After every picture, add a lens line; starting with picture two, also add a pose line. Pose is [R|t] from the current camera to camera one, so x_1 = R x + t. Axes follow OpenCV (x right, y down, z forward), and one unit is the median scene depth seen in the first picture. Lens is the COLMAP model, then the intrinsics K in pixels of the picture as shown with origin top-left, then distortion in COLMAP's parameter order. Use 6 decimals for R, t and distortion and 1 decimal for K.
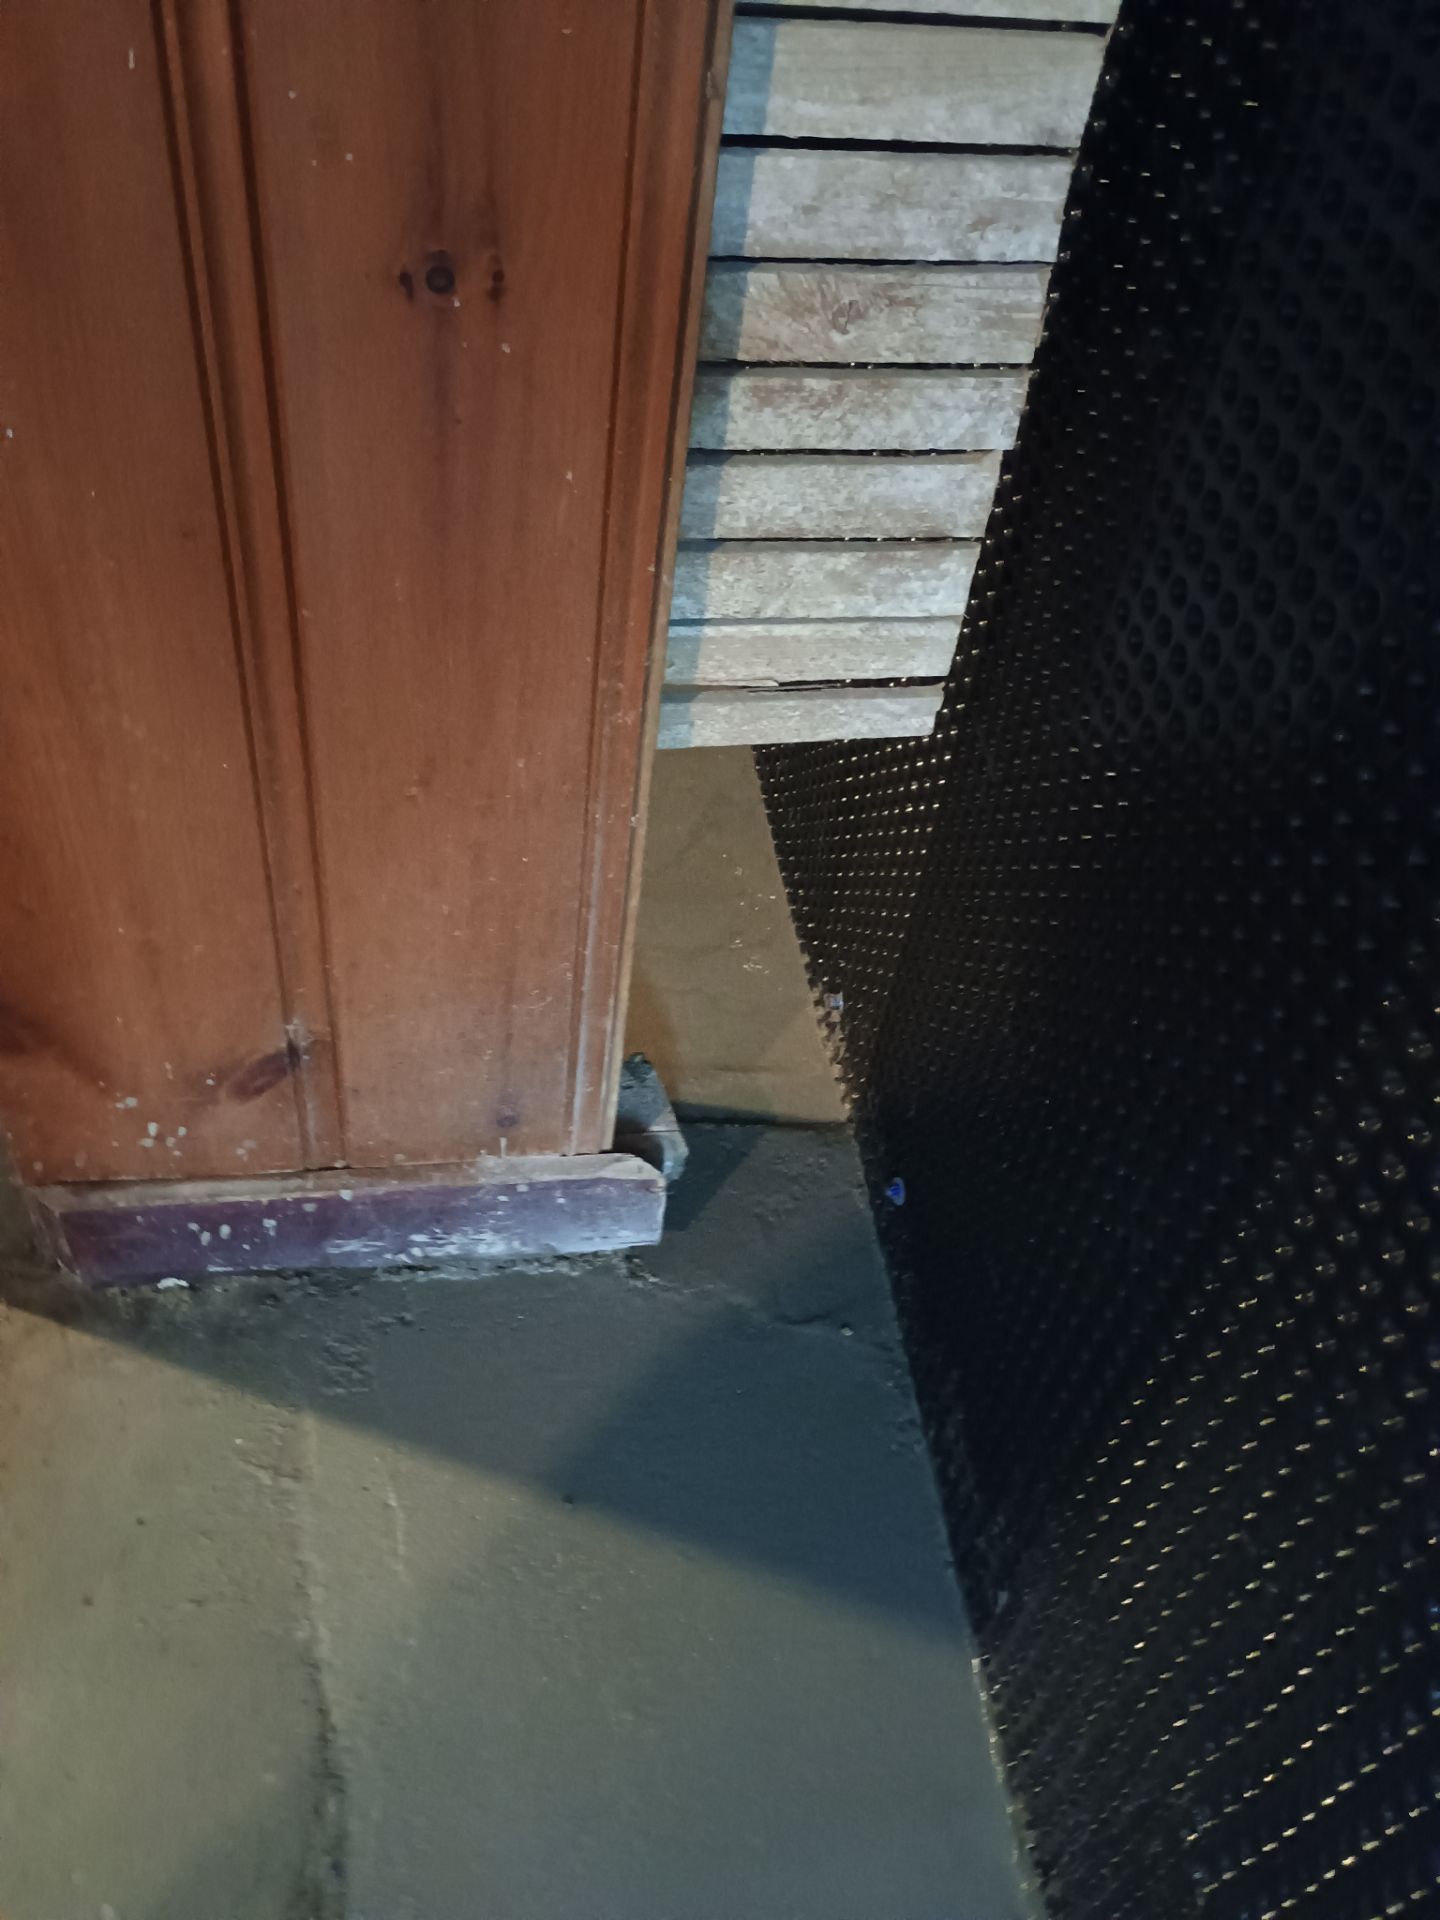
lens RADIAL K [[1655.2, 0, 720.0], [0, 1655.2, 960.0], [0, 0, 1]] dist [0.056145, -0.071805]
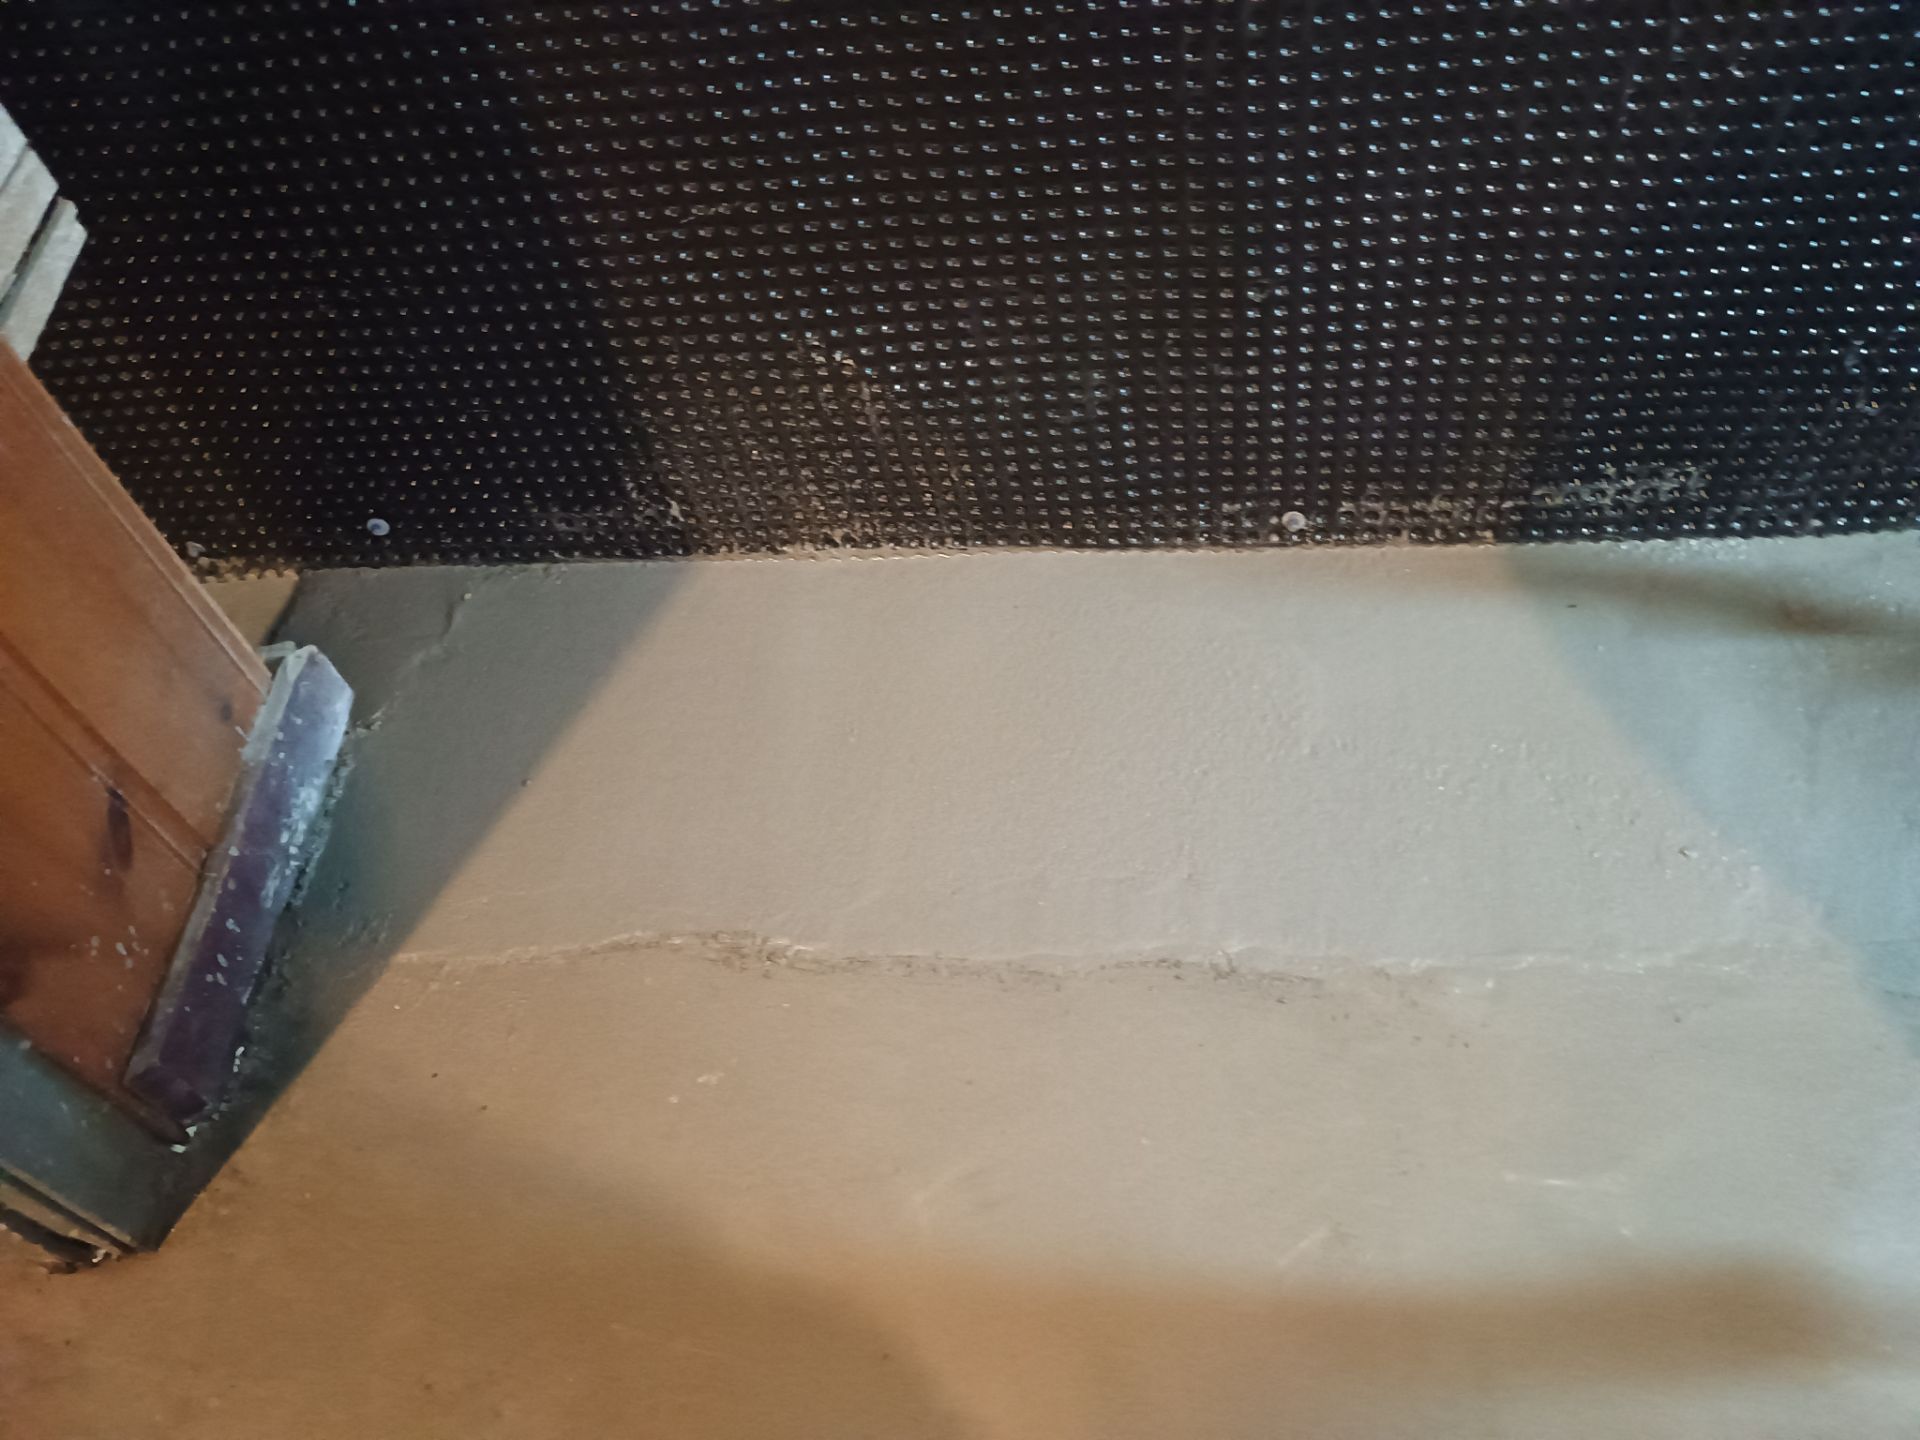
lens RADIAL K [[1655.2, 0, 960.0], [0, 1655.2, 720.0], [0, 0, 1]] dist [0.056145, -0.071805]
pose [[0.183591, -0.862668, 0.471272, -0.608555], [0.816555, 0.400757, 0.415489, 0.028684], [-0.547295, 0.308540, 0.777992, -0.265583]]
